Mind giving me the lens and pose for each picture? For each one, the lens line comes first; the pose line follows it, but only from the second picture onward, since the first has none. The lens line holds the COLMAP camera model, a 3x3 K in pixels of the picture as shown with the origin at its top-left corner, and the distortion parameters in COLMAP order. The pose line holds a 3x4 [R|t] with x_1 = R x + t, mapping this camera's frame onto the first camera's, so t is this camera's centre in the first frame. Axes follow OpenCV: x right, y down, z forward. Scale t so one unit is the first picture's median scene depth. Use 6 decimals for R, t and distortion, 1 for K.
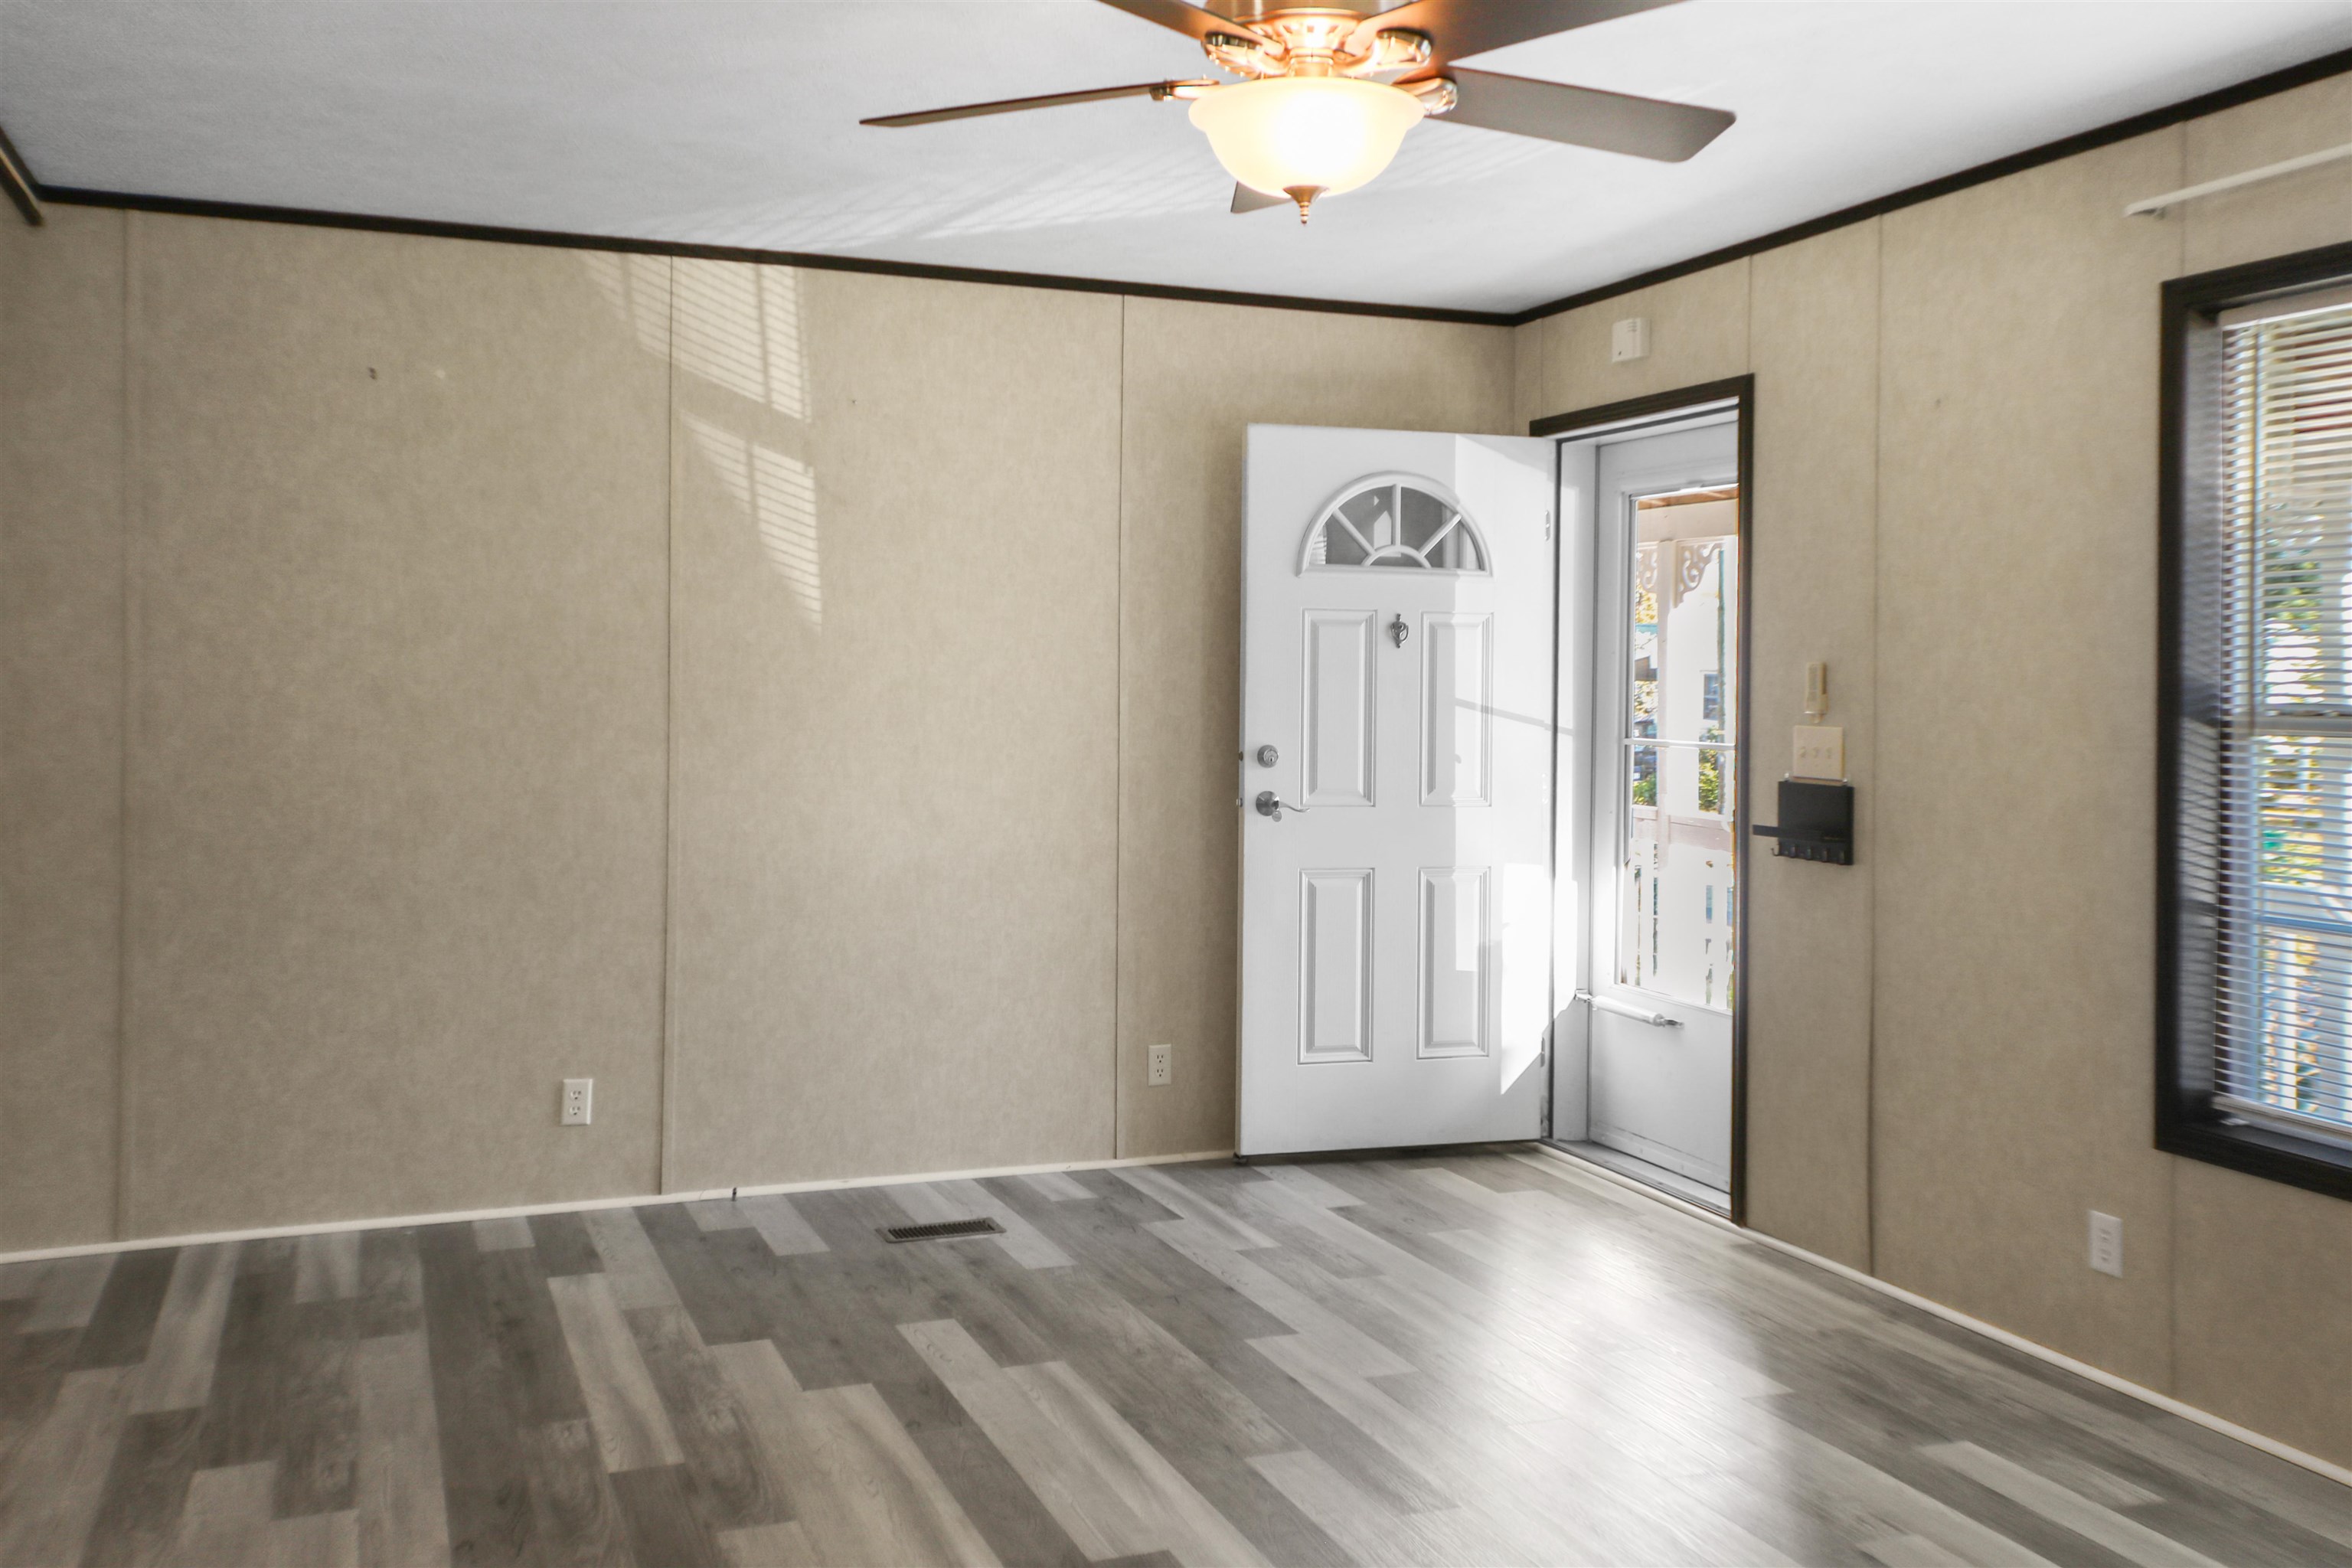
lens RADIAL K [[2071.4, 0, 1170.1], [0, 2071.4, 668.5], [0, 0, 1]] dist [0.032437, 0.011742]
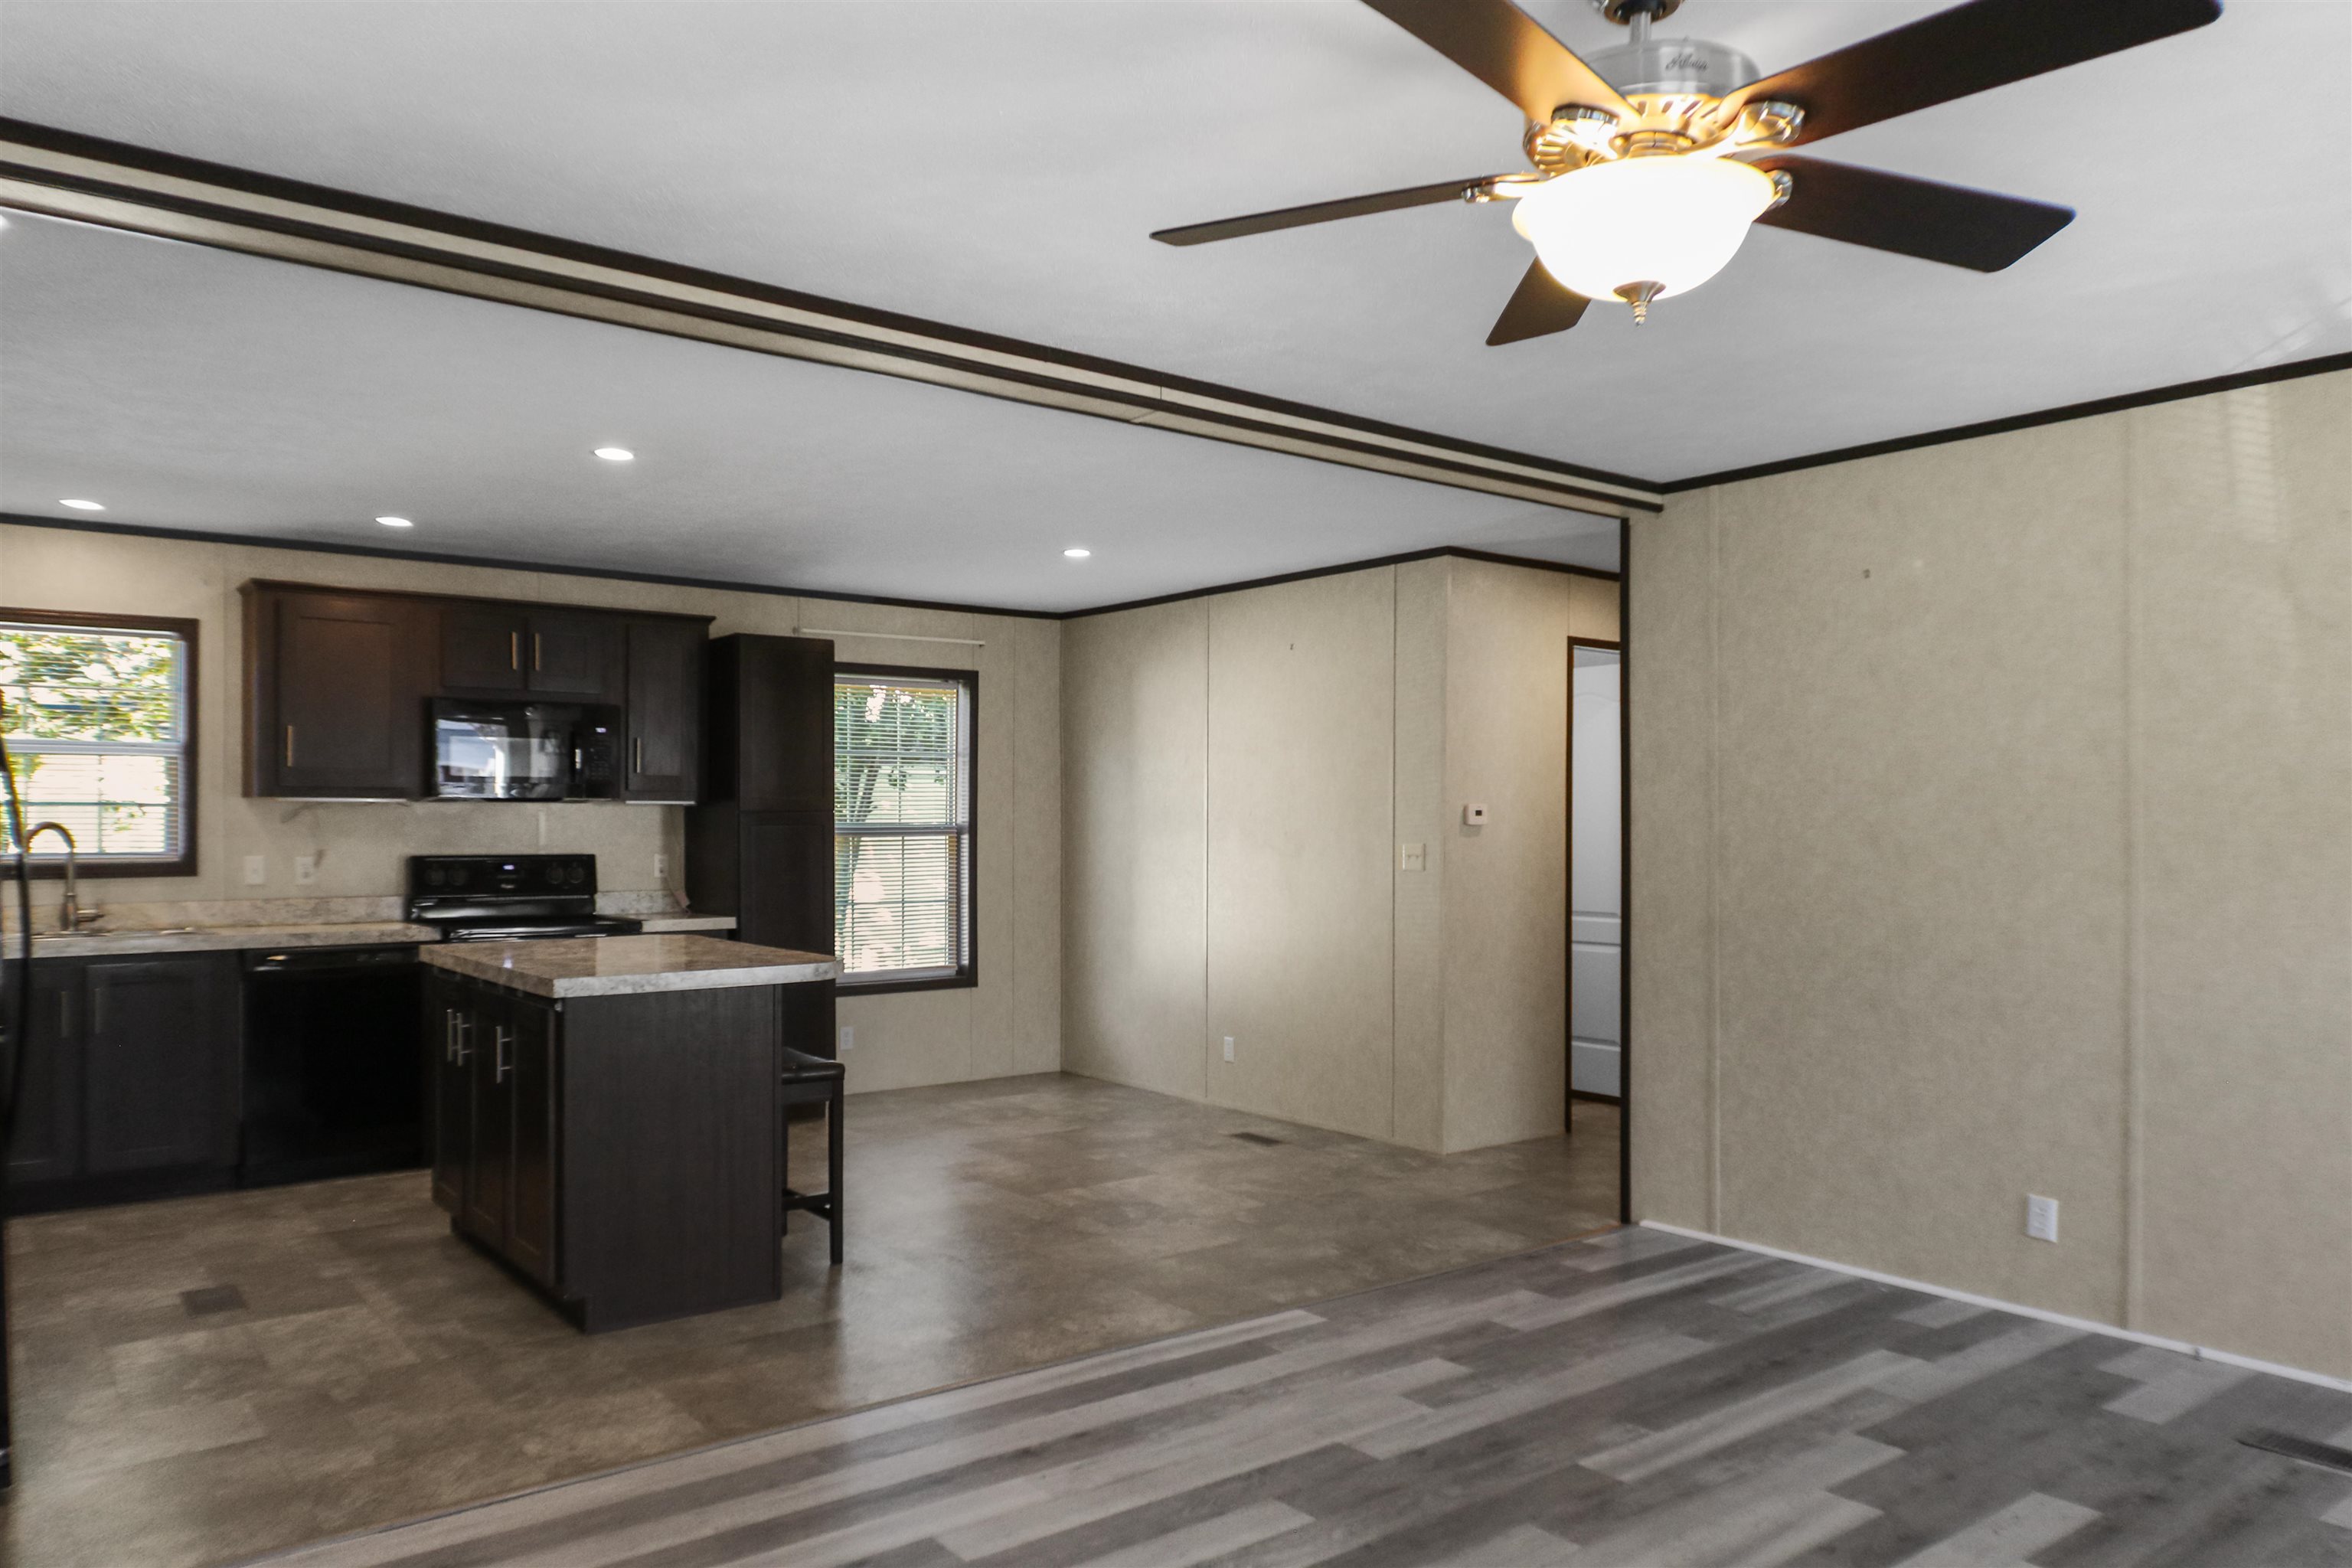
lens RADIAL K [[1615.3, 0, 1147.6], [0, 1615.3, 823.4], [0, 0, 1]] dist [-0.003744, 0.001158]
pose [[0.278432, -0.005908, -0.960438, 0.438239], [0.007908, 0.999961, -0.003859, 0.004365], [0.960423, -0.006521, 0.278468, 0.366024]]
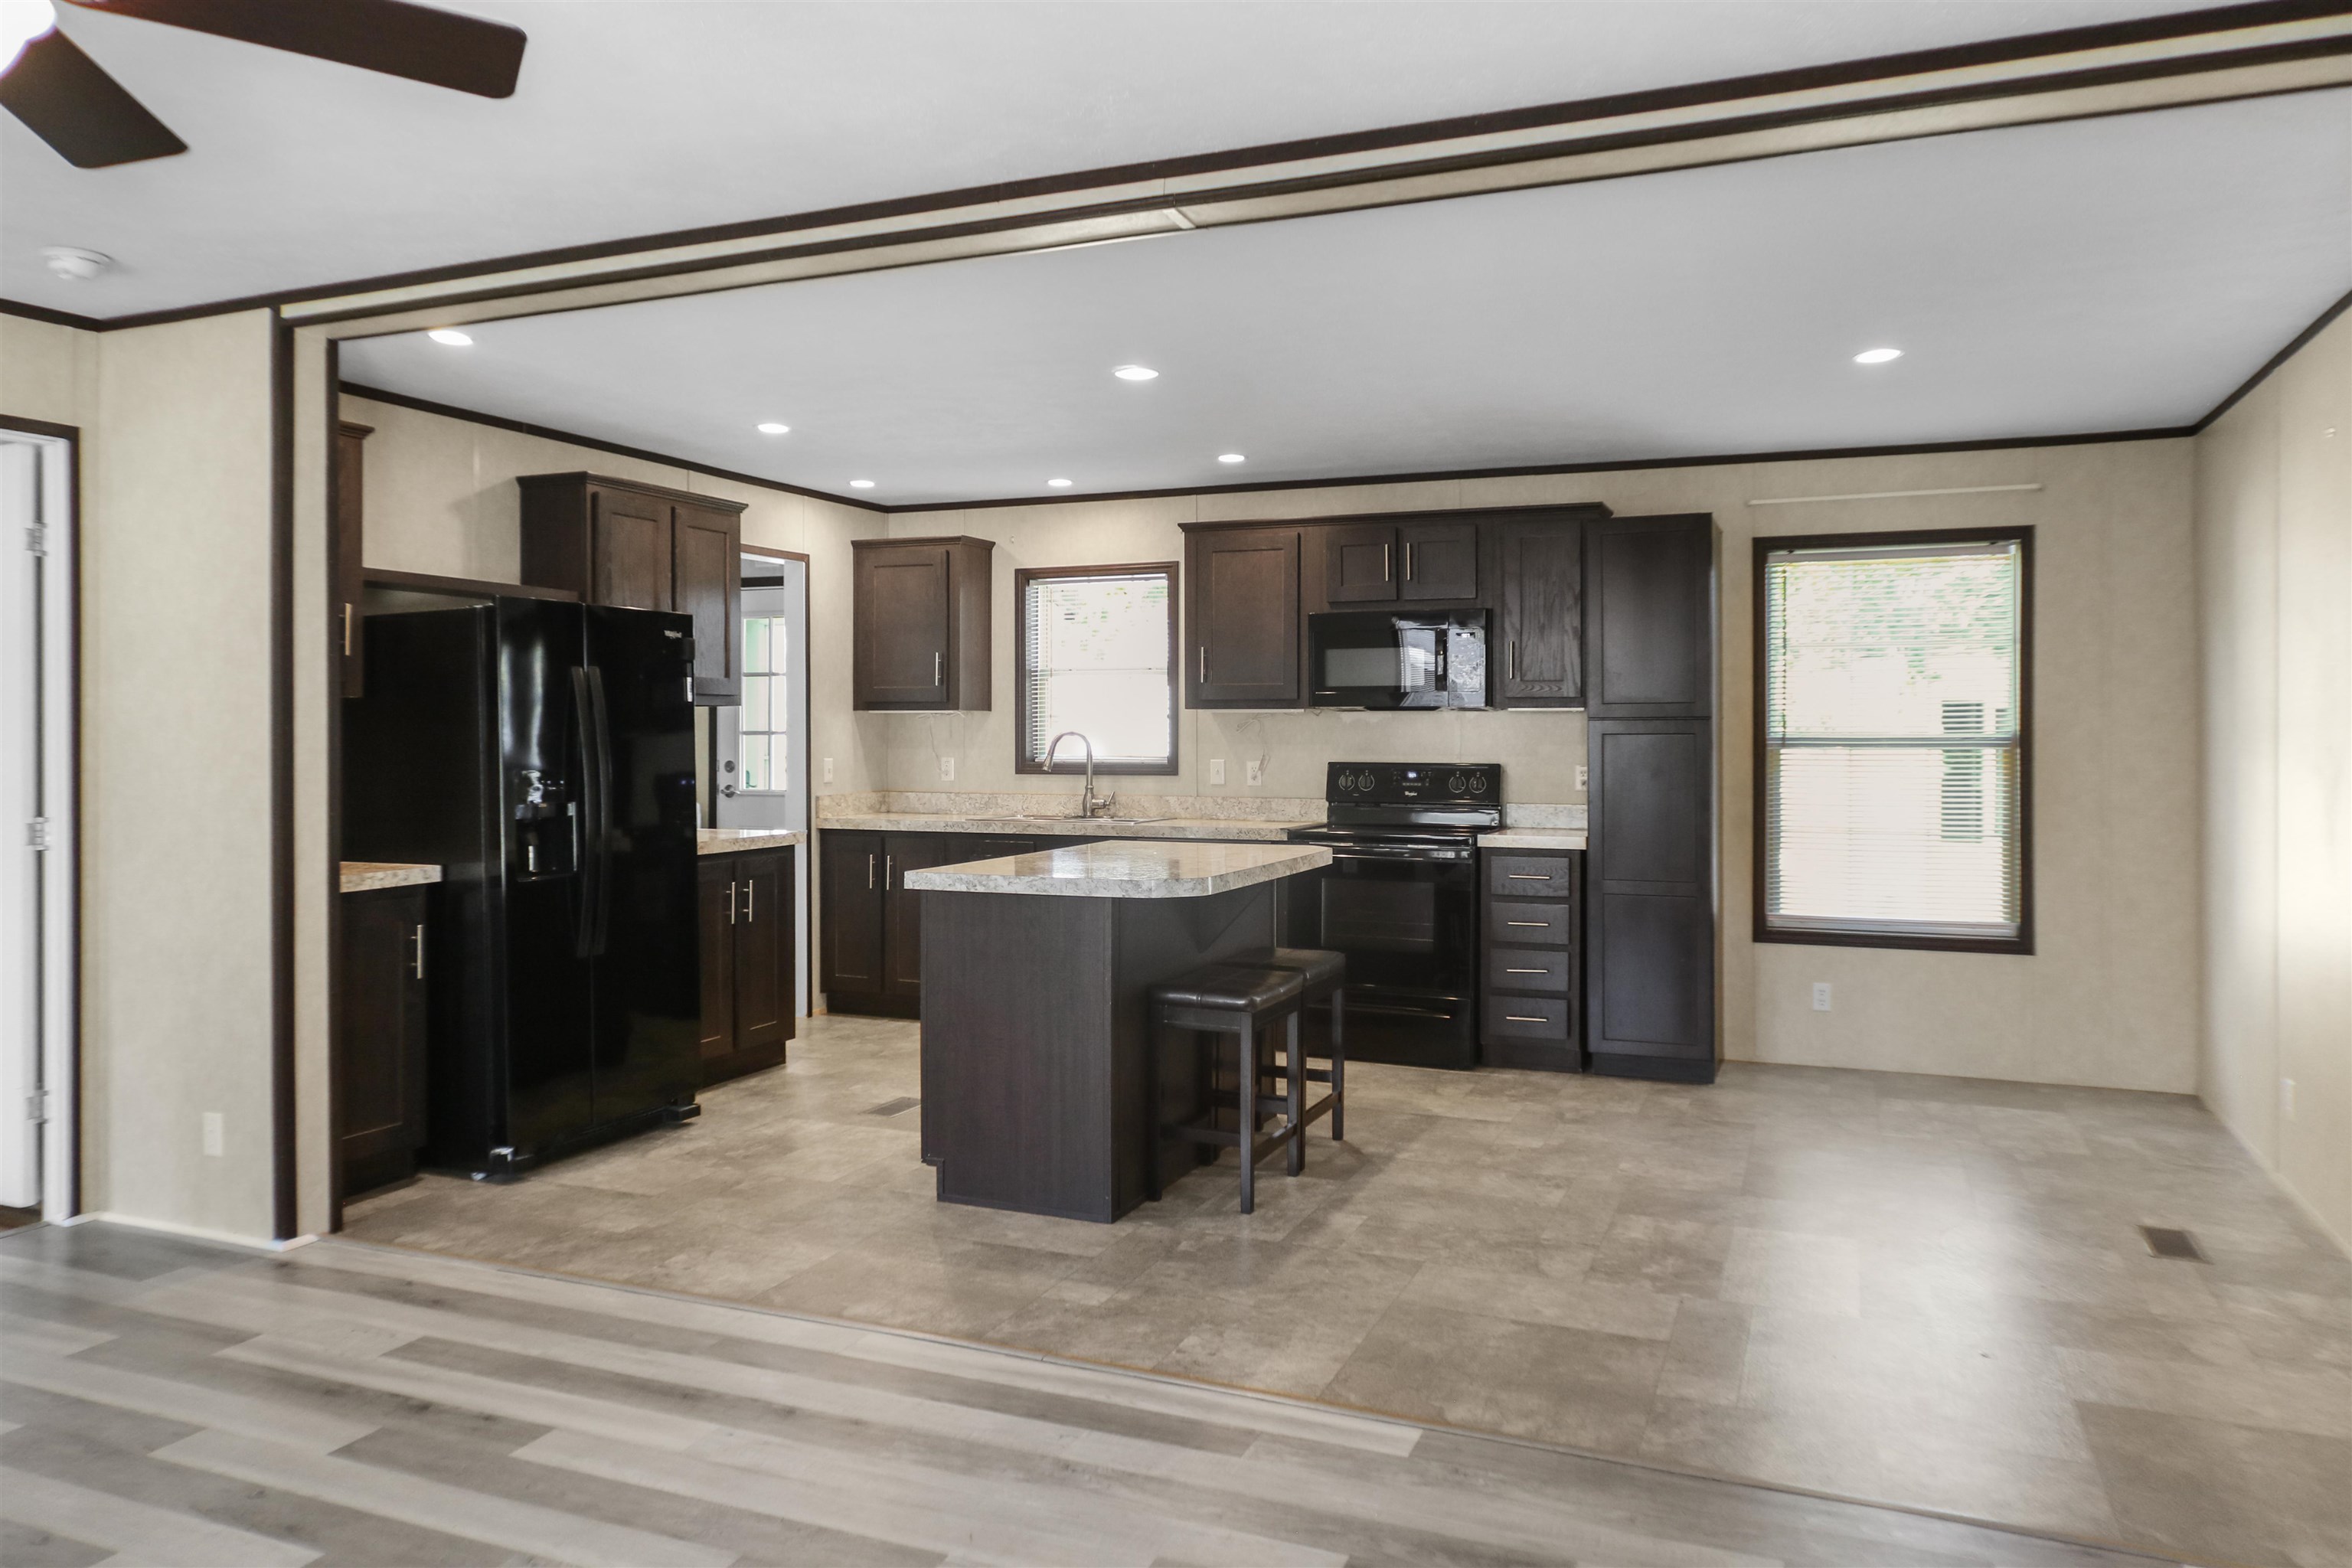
lens RADIAL K [[1623.0, 0, 1171.3], [0, 1623.0, 740.6], [0, 0, 1]] dist [-0.005076, 0.005177]
pose [[-0.690943, -0.003544, -0.722901, 0.100590], [-0.001846, 0.999993, -0.003138, 0.007047], [0.722907, -0.000833, -0.690945, 1.098497]]
